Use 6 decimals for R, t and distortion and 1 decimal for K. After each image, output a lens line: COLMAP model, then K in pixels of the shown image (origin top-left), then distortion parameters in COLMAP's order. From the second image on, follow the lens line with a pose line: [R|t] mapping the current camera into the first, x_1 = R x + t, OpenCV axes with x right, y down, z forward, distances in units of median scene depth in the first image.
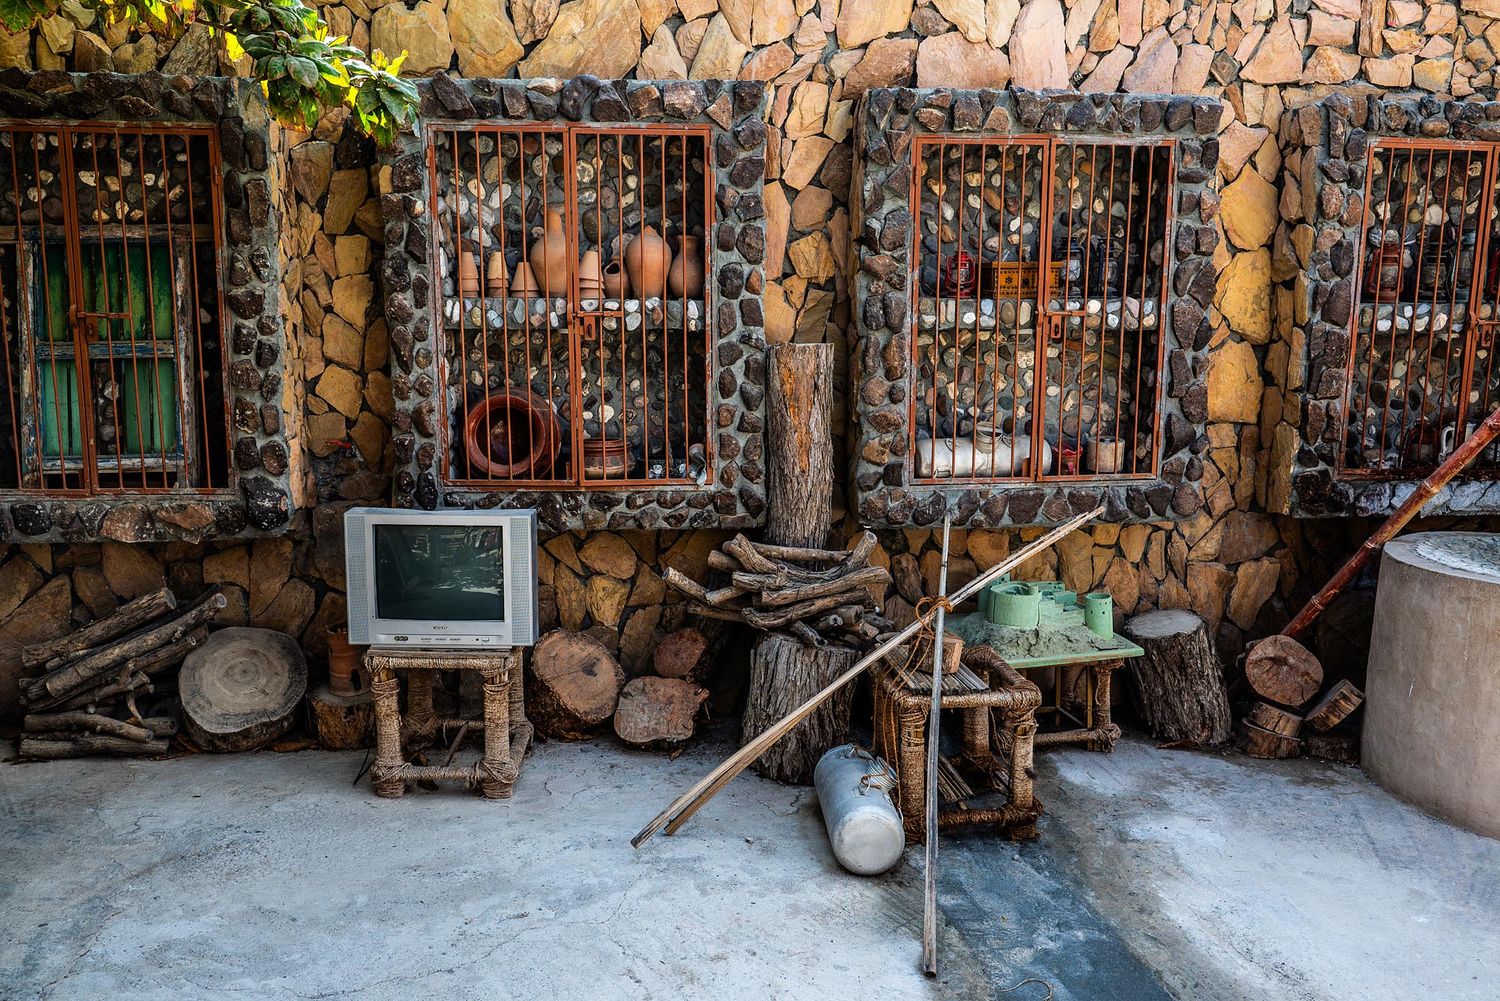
lens RADIAL K [[1196.5, 0, 752.0], [0, 1196.5, 502.1], [0, 0, 1]] dist [-0.002961, -0.005509]
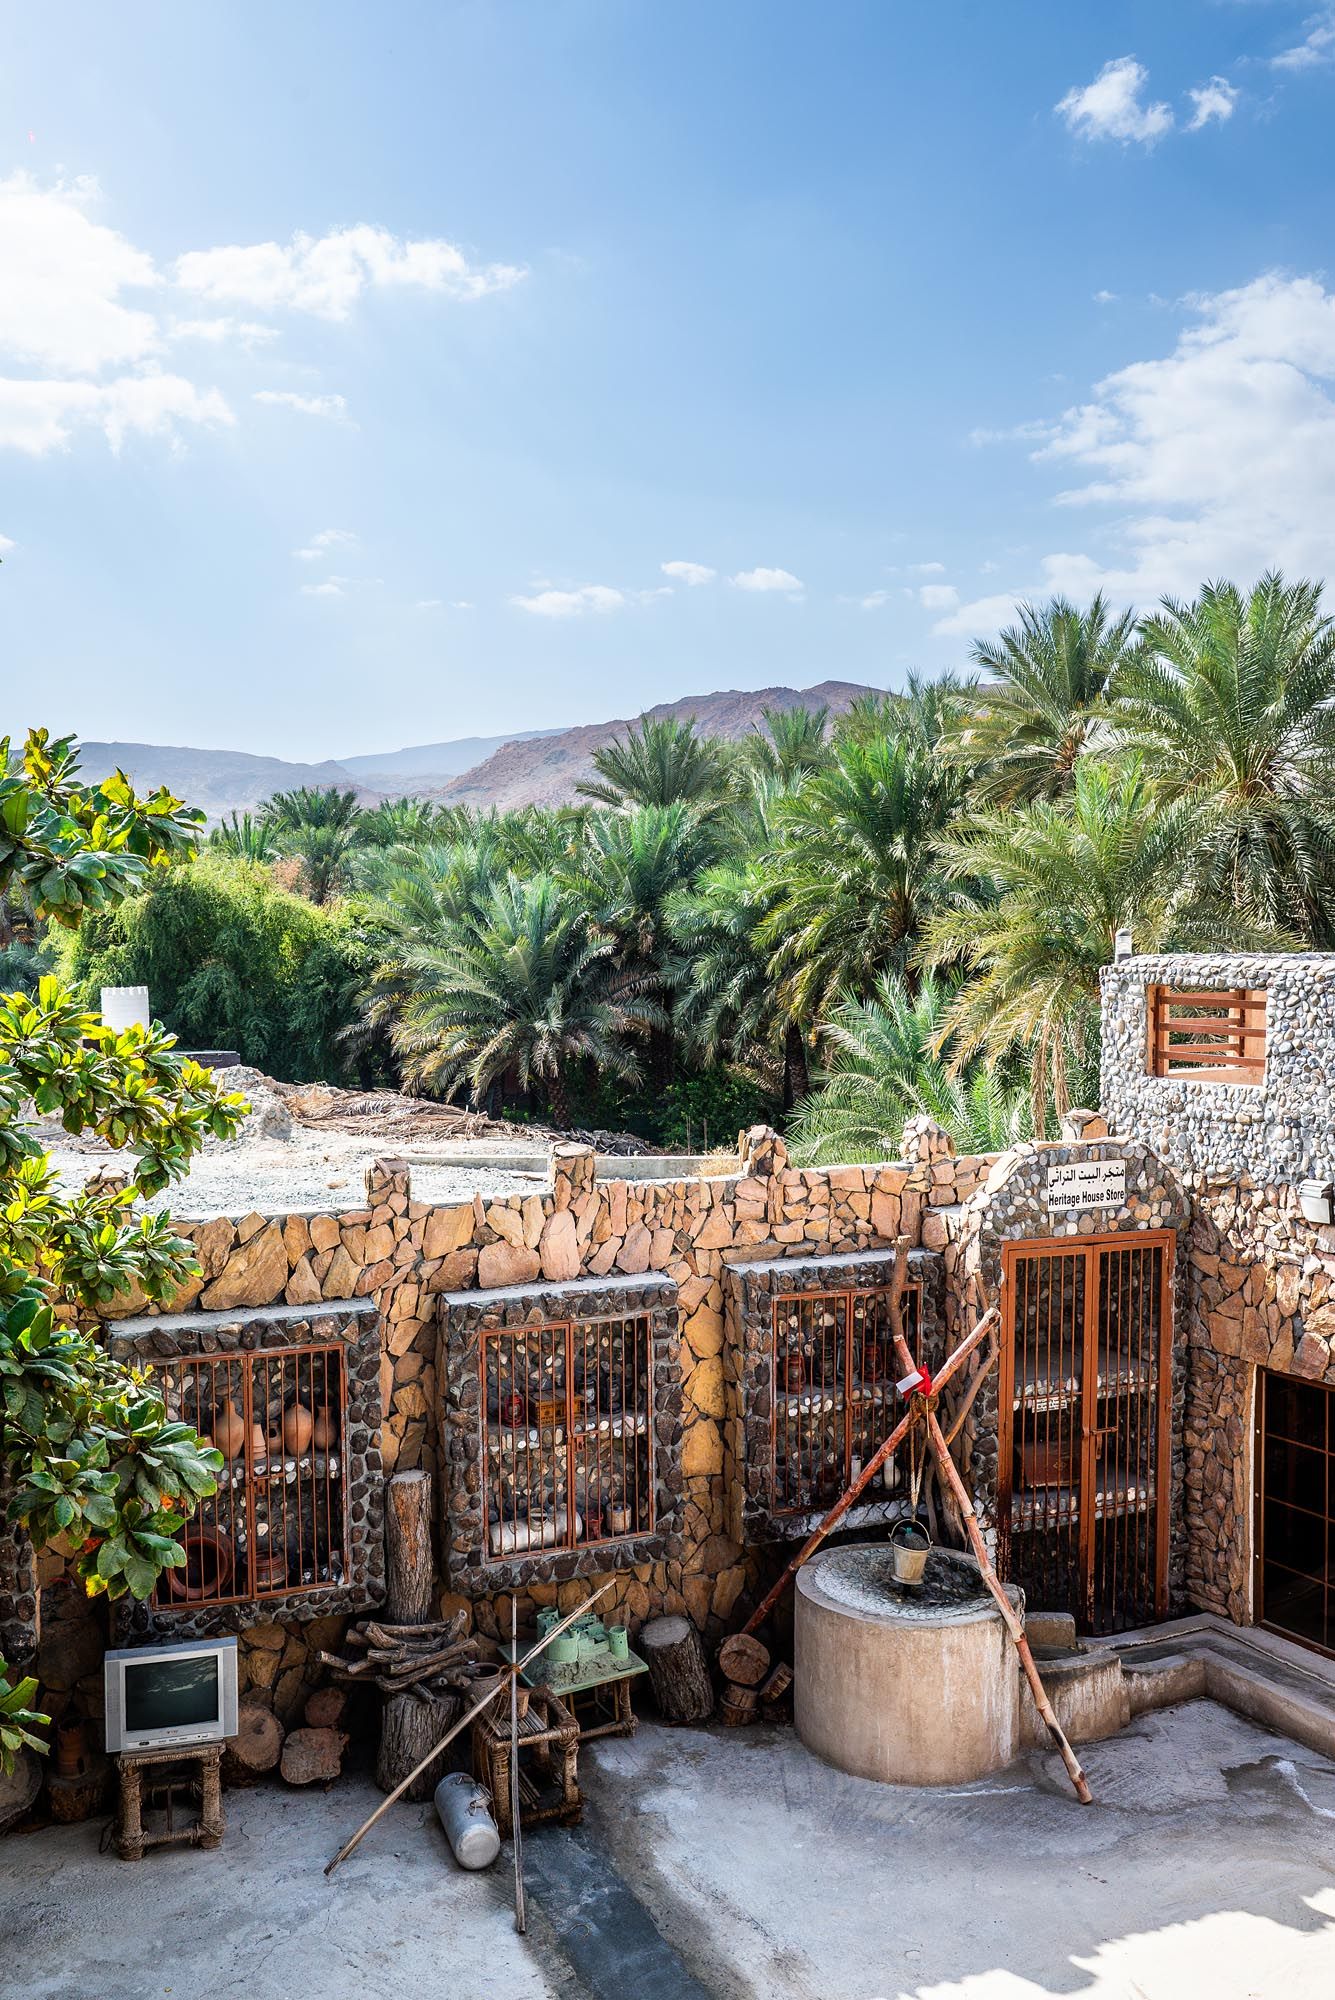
lens RADIAL K [[1595.4, 0, 655.9], [0, 1595.4, 1003.1], [0, 0, 1]] dist [-0.002961, -0.005509]
pose [[0.962331, -0.021731, 0.271009, -0.179140], [0.056498, 0.991024, -0.121155, -0.446111], [-0.265944, 0.131903, 0.954922, -0.986922]]
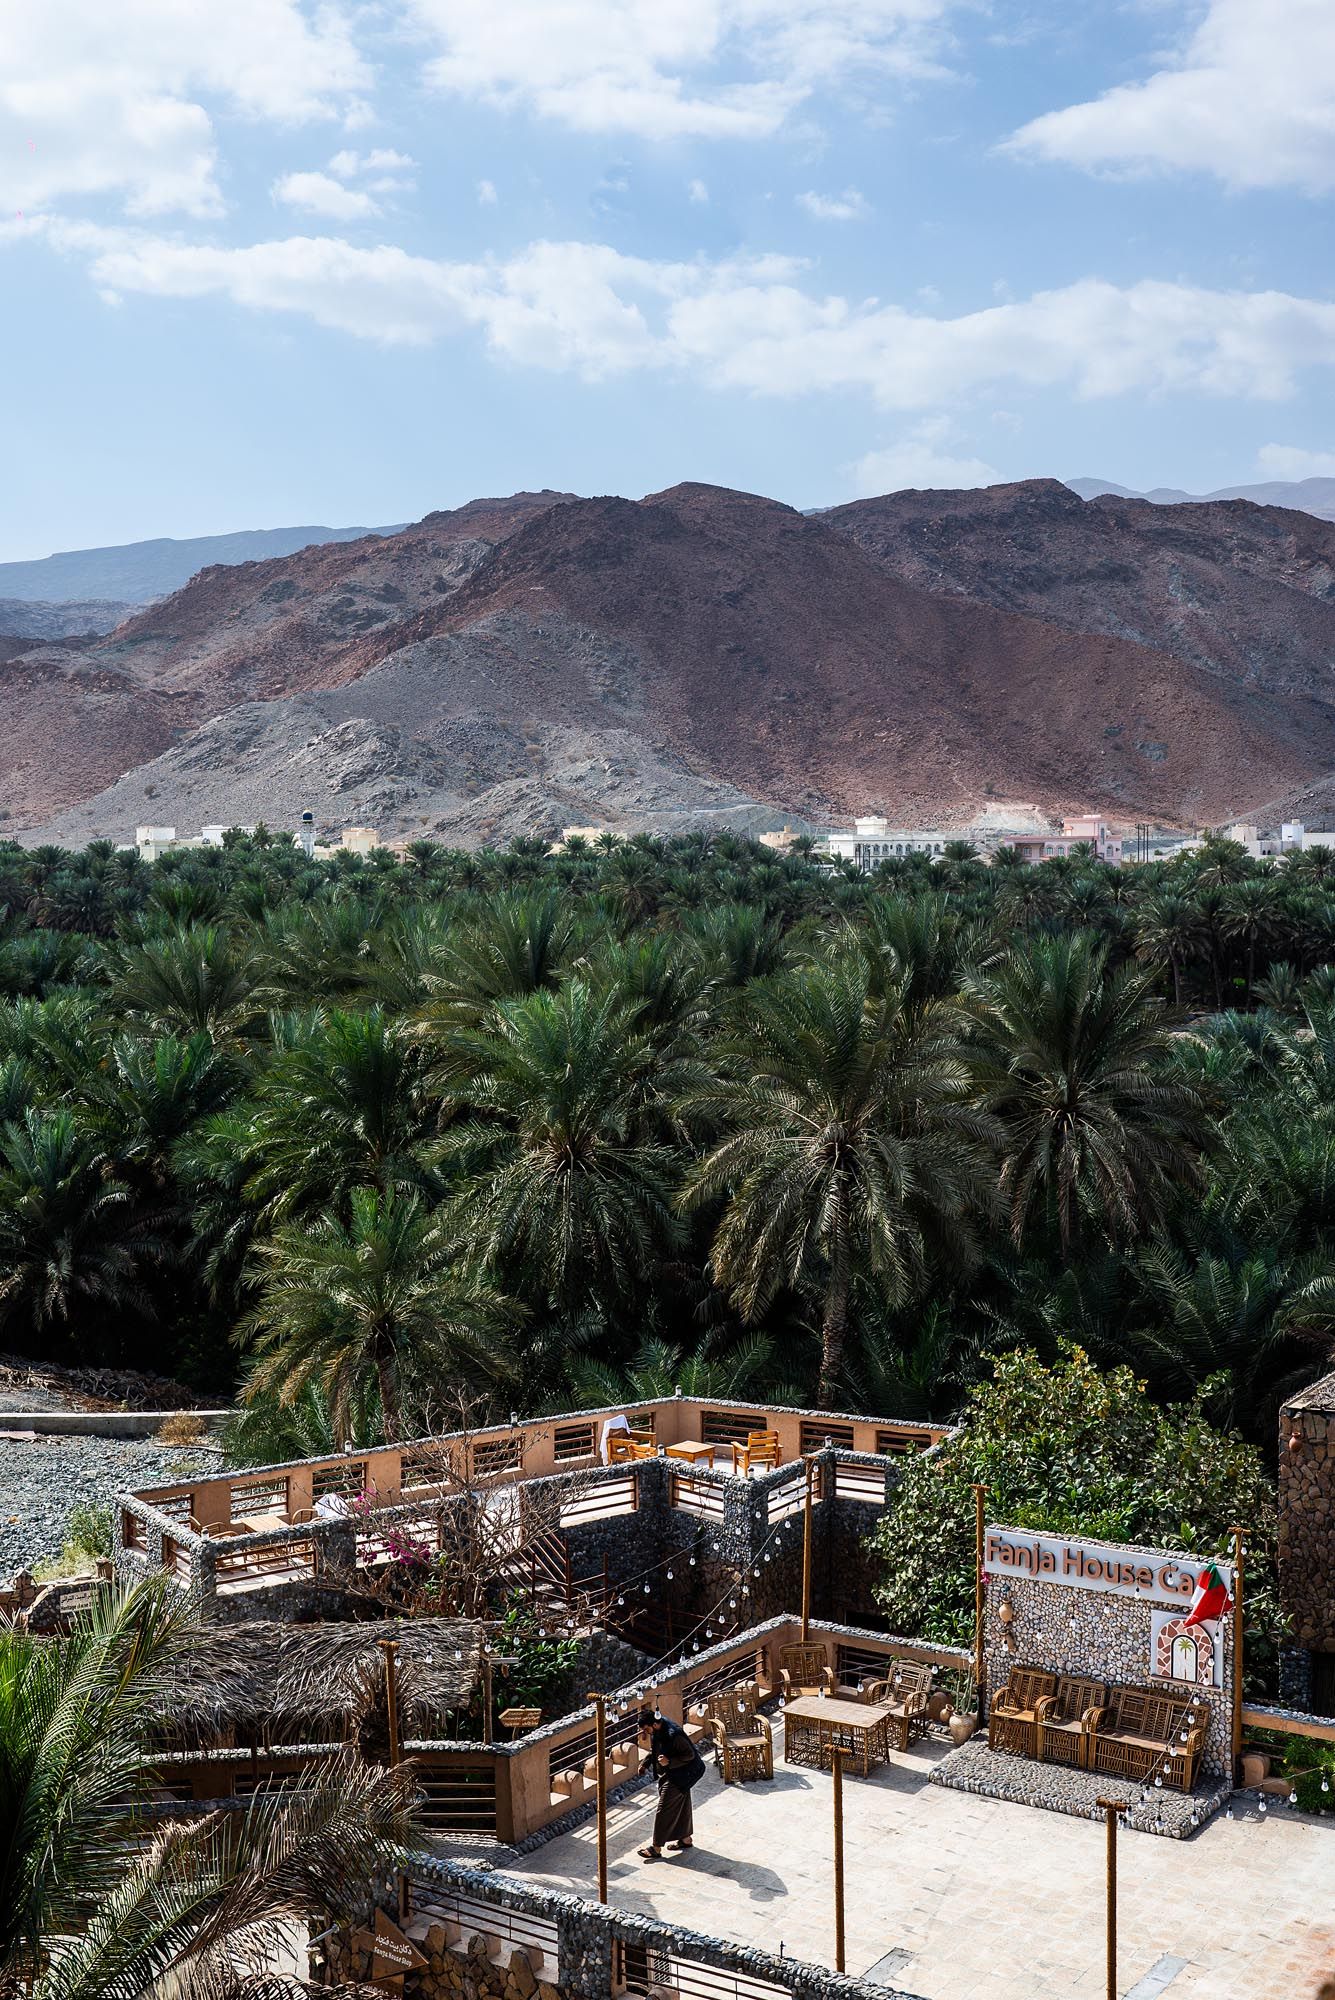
lens RADIAL K [[2402.2, 0, 669.8], [0, 2402.2, 993.6], [0, 0, 1]] dist [0.001063, 0.000000]
pose [[0.933944, -0.033279, 0.355867, -0.135393], [0.069570, 0.993539, -0.089671, -0.693673], [-0.350584, 0.108505, 0.930225, -2.378325]]
